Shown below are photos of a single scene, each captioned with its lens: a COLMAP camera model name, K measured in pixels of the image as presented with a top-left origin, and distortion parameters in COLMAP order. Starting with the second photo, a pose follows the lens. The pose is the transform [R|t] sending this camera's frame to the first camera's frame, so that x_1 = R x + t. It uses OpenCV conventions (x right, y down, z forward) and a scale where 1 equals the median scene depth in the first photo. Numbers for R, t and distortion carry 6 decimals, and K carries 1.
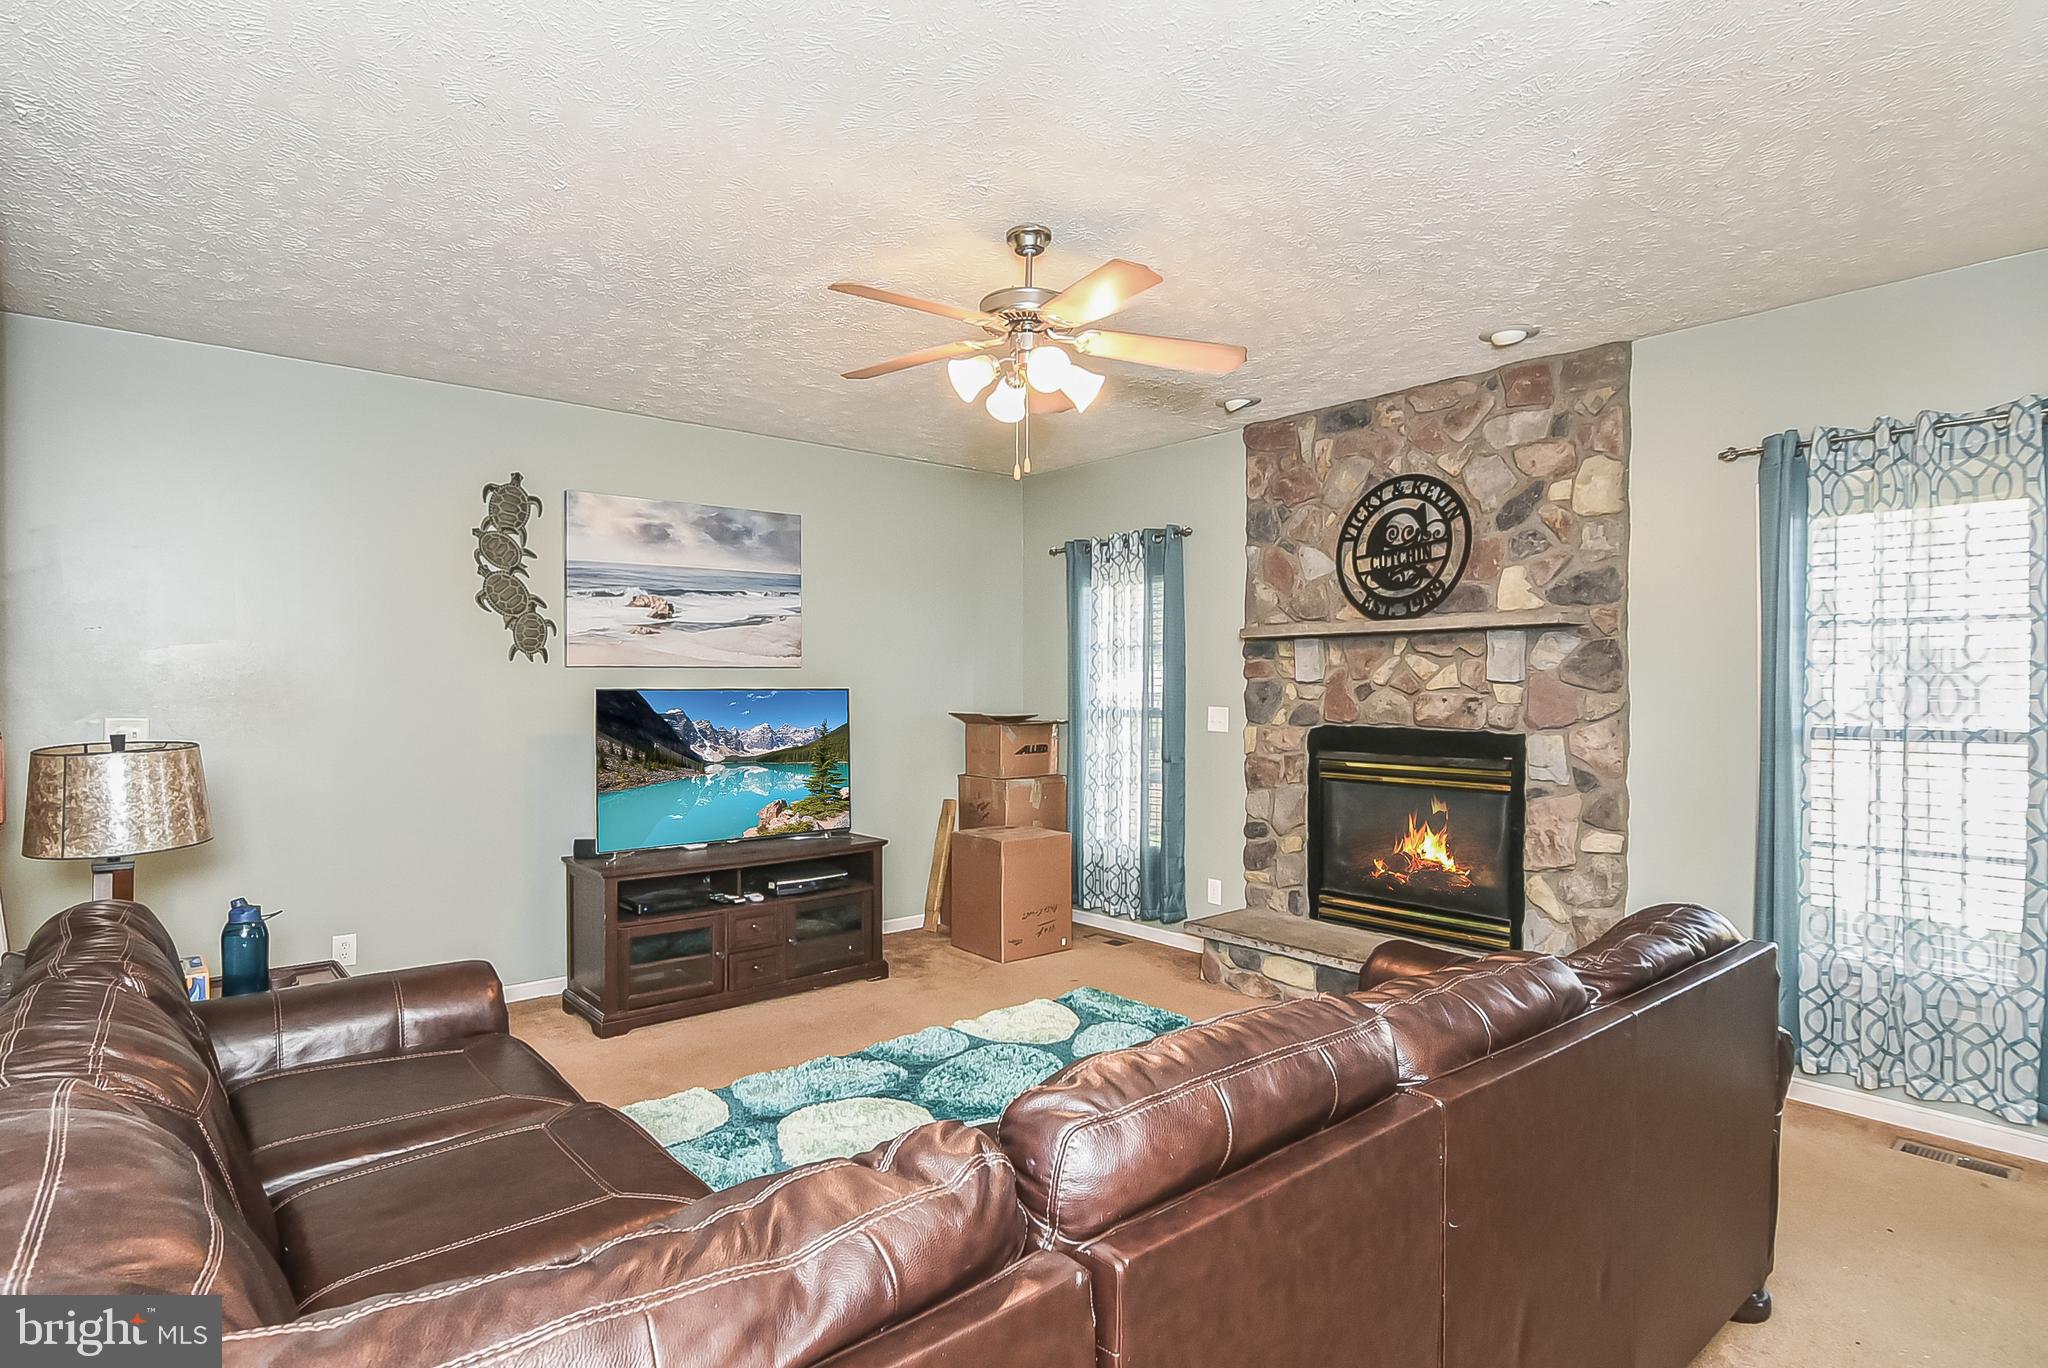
lens RADIAL K [[1046.8, 0, 1018.4], [0, 1046.8, 695.5], [0, 0, 1]] dist [-0.025037, -0.000730]
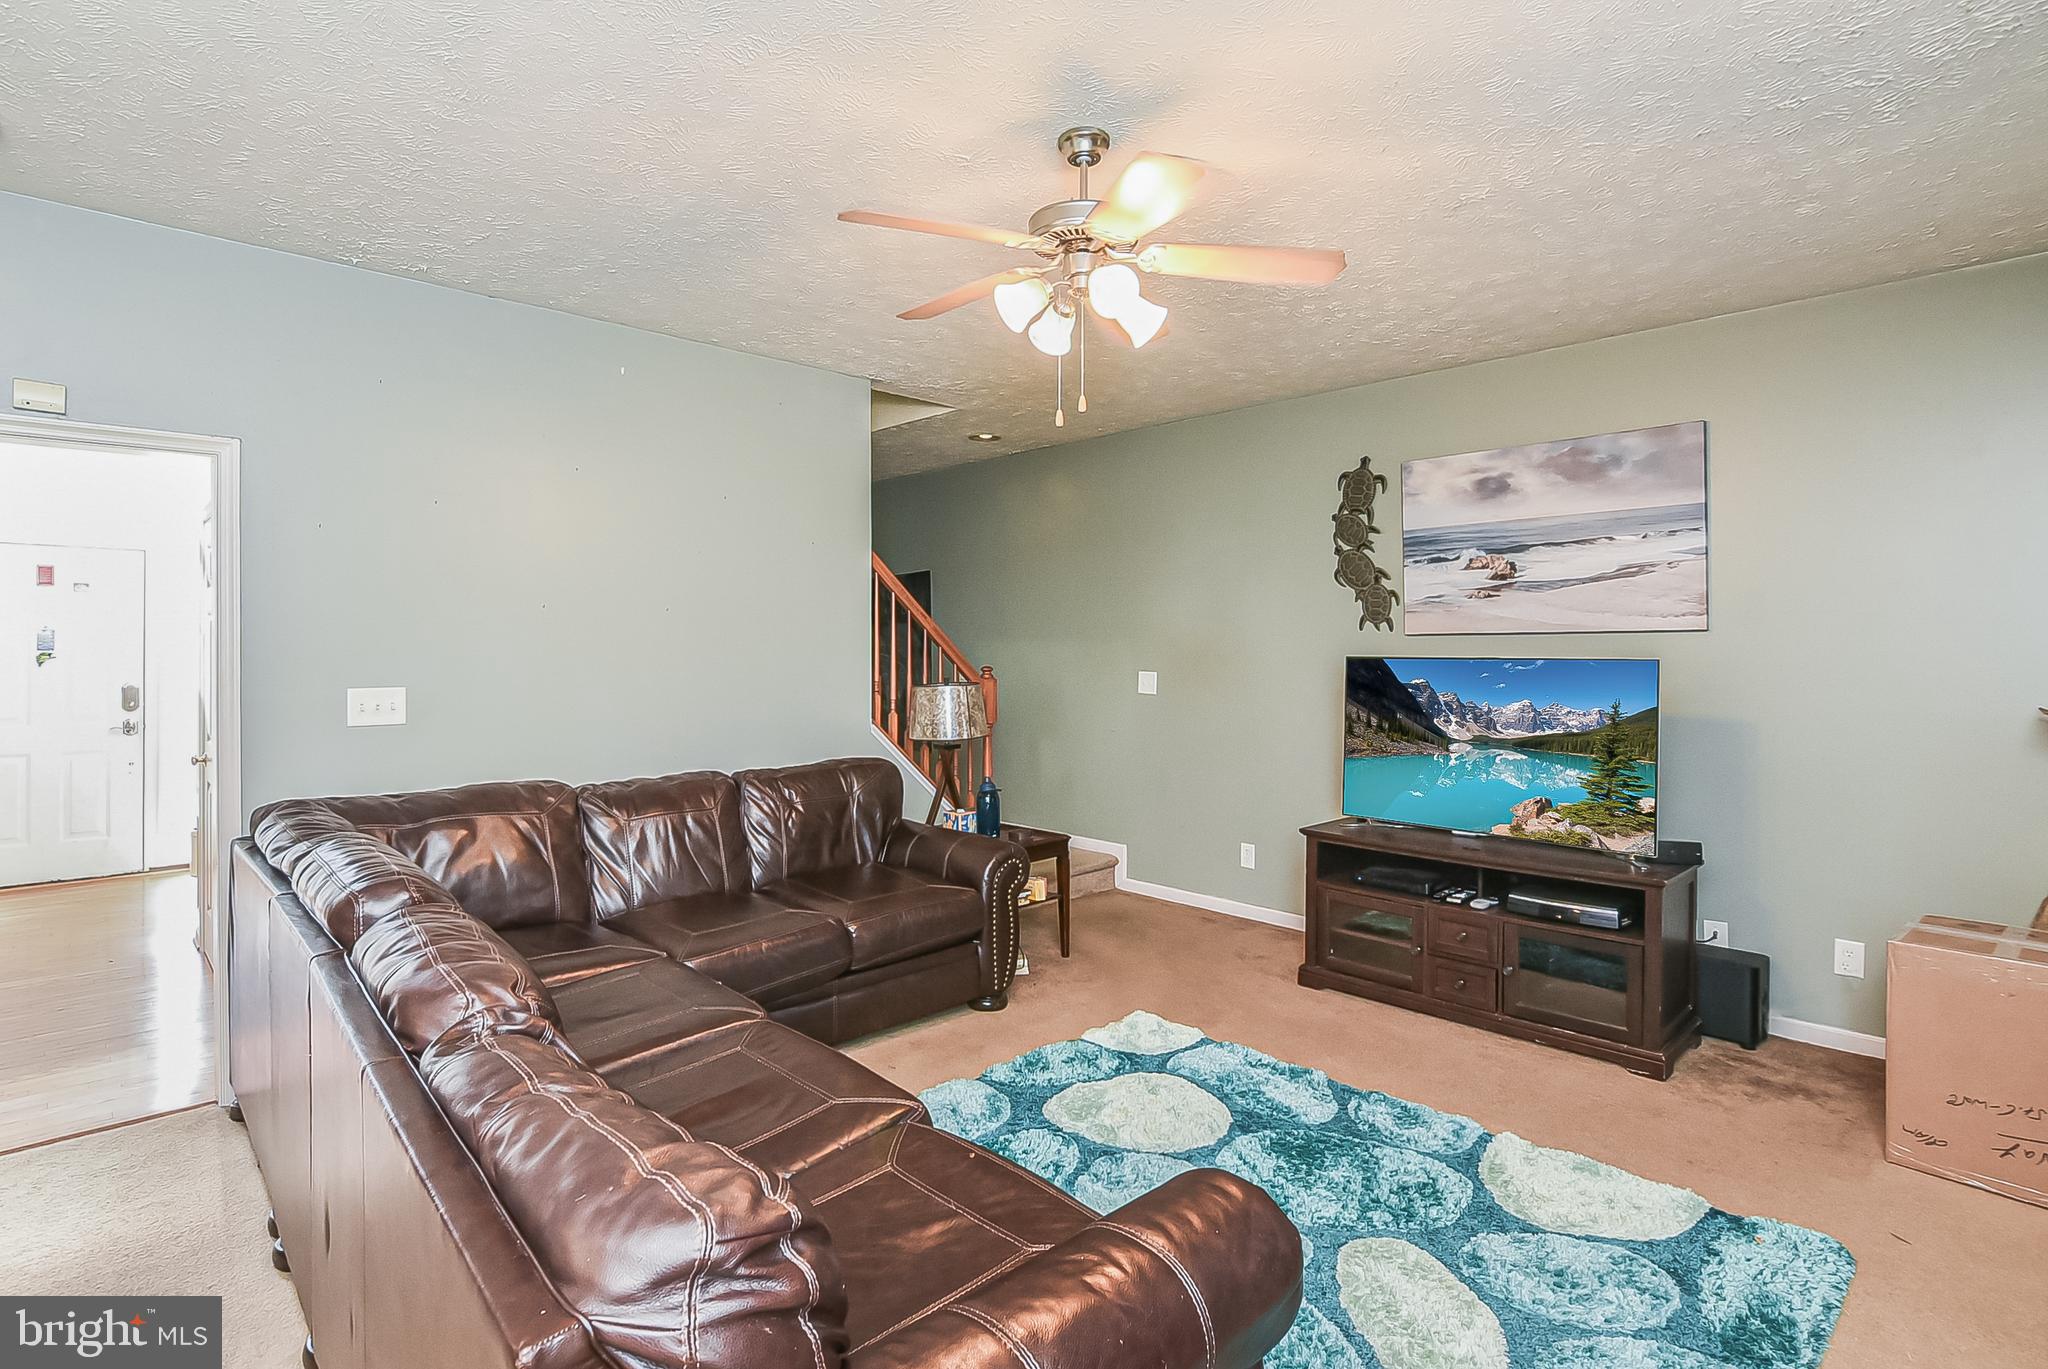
lens RADIAL K [[1014.1, 0, 983.6], [0, 1014.1, 655.6], [0, 0, 1]] dist [-0.022658, 0.007257]
pose [[0.026010, 0.004710, -0.999651, 0.539538], [-0.015241, 0.999875, 0.004315, -0.005538], [0.999545, 0.015124, 0.026079, 0.557030]]
